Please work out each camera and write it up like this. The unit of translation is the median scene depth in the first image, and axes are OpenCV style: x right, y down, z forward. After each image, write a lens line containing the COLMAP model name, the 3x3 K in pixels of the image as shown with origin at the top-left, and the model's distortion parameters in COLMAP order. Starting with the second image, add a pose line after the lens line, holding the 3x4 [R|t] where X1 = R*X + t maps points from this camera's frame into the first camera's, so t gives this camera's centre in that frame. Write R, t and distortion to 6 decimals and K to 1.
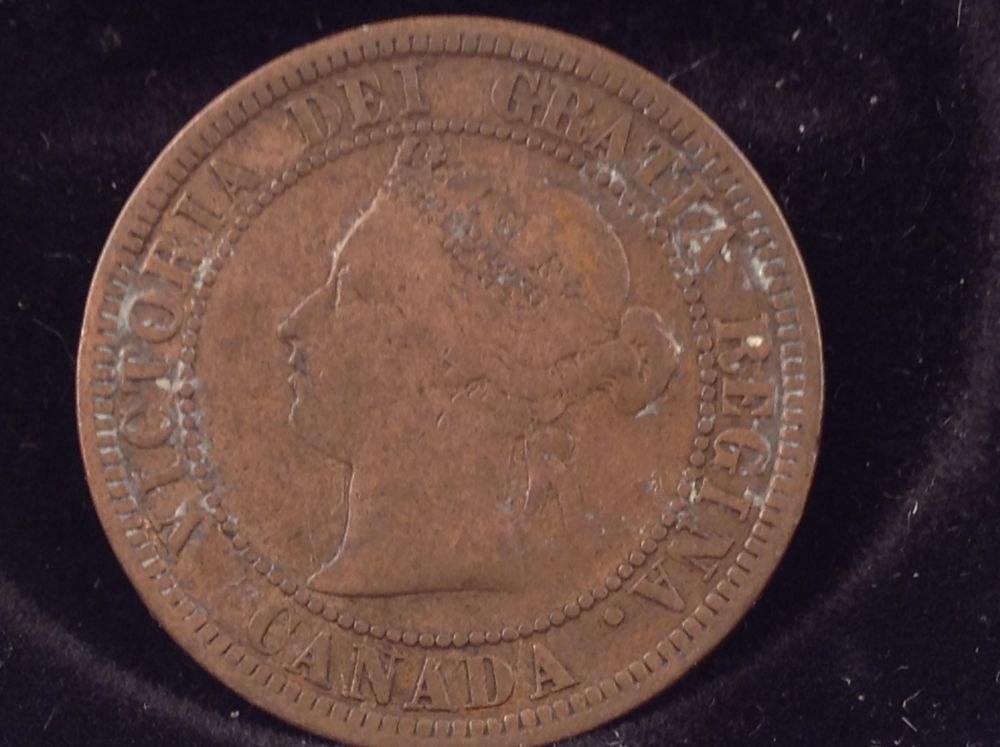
lens RADIAL K [[2566.3, 0, 490.3], [0, 2566.3, 353.6], [0, 0, 1]] dist [0.168131, 0.000000]
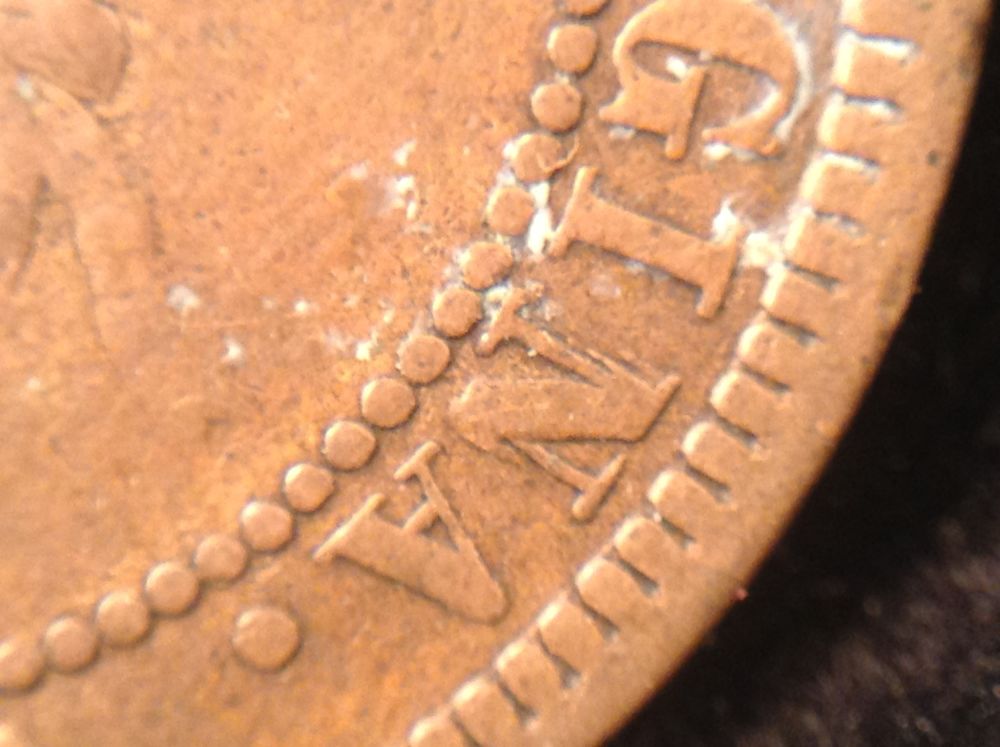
lens RADIAL K [[2566.3, 0, 503.2], [0, 2566.3, 375.7], [0, 0, 1]] dist [0.168131, 0.000000]
pose [[0.997878, 0.005606, 0.064865, 0.055838], [-0.009948, 0.997717, 0.066804, 0.052215], [-0.064343, -0.067307, 0.995655, 0.706831]]
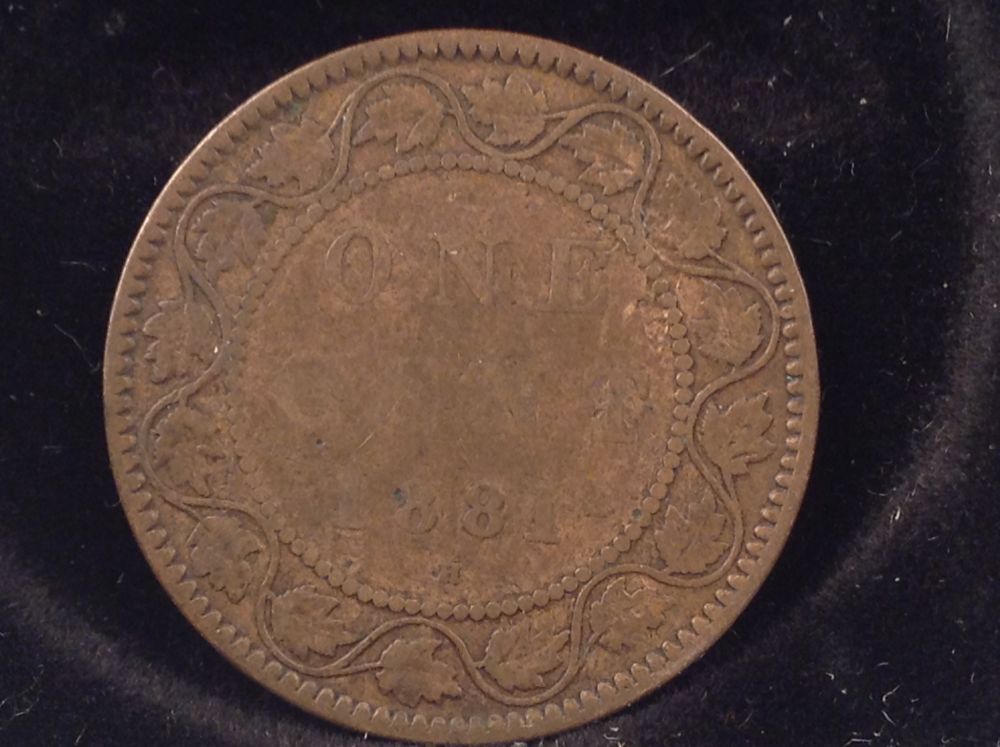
lens RADIAL K [[2566.3, 0, 490.8], [0, 2566.3, 366.7], [0, 0, 1]] dist [0.168131, 0.000000]
pose [[0.999858, -0.005367, 0.015972, -0.018281], [0.003090, 0.990246, 0.139299, -0.148188], [-0.016563, -0.139230, 0.990122, -0.033402]]
